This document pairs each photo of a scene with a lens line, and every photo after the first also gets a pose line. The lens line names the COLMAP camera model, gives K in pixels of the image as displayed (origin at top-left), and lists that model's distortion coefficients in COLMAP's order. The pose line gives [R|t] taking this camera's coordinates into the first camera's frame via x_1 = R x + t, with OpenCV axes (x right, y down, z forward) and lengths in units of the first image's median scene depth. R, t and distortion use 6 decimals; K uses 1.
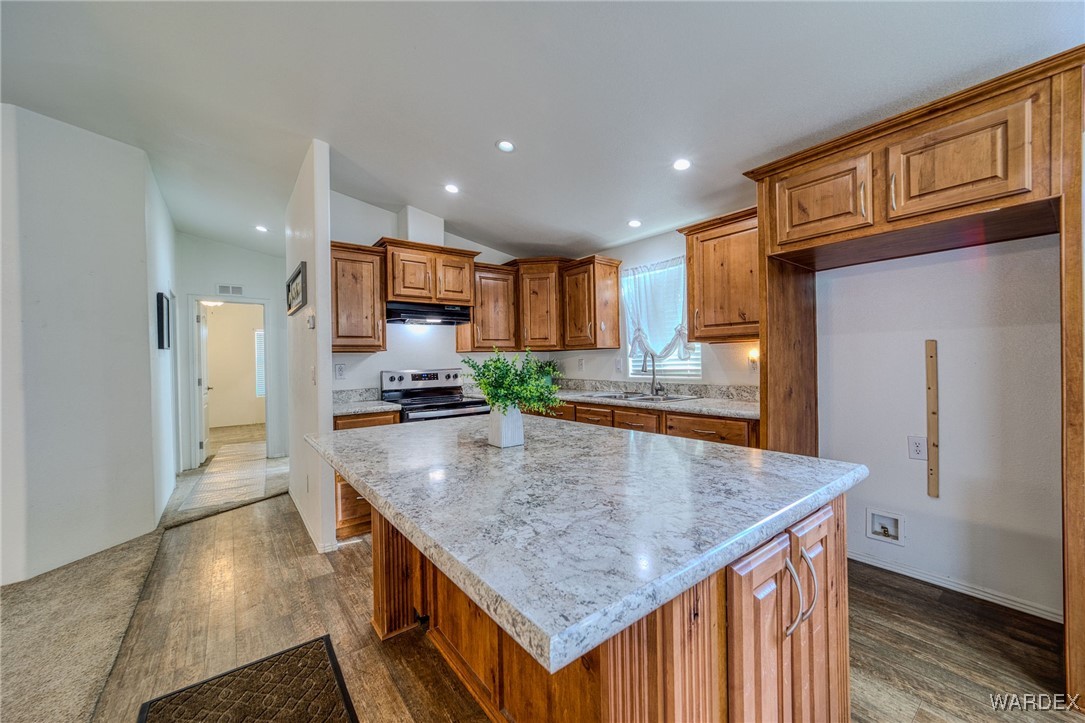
lens RADIAL K [[416.2, 0, 543.0], [0, 416.2, 359.9], [0, 0, 1]] dist [-0.011689, 0.006499]
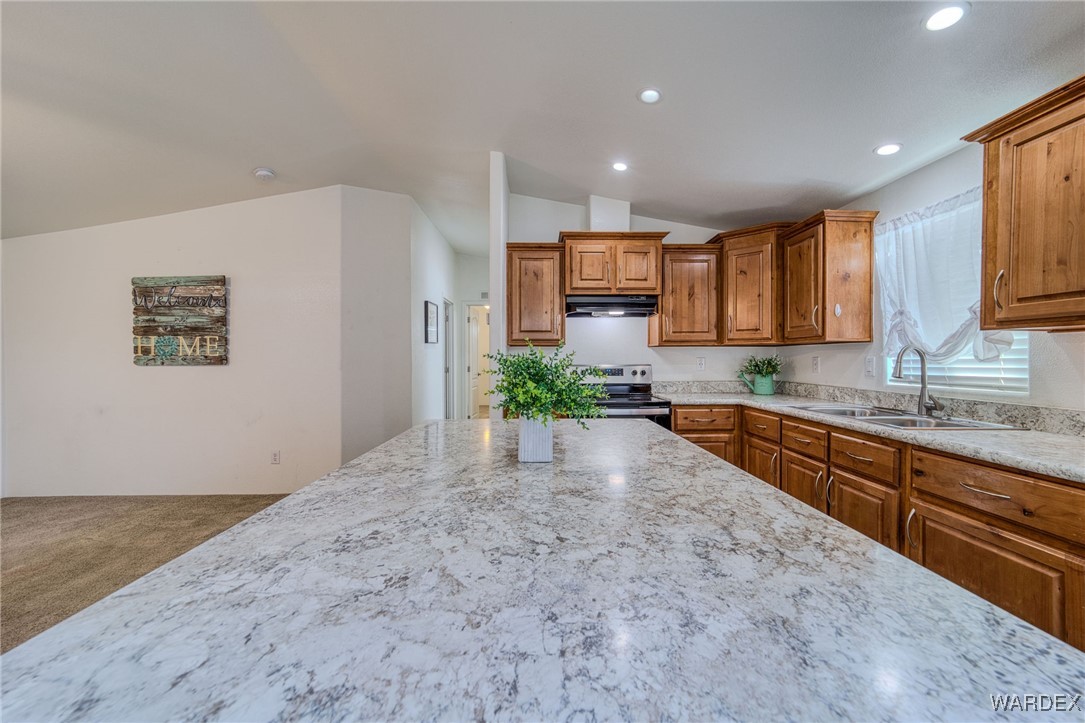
lens RADIAL K [[416.2, 0, 542.5], [0, 416.2, 360.7], [0, 0, 1]] dist [-0.011689, 0.006499]
pose [[0.802477, 0.023734, -0.596211, 0.174467], [-0.014818, 0.999693, 0.019852, -0.002404], [0.596499, -0.007096, 0.802582, 0.151625]]
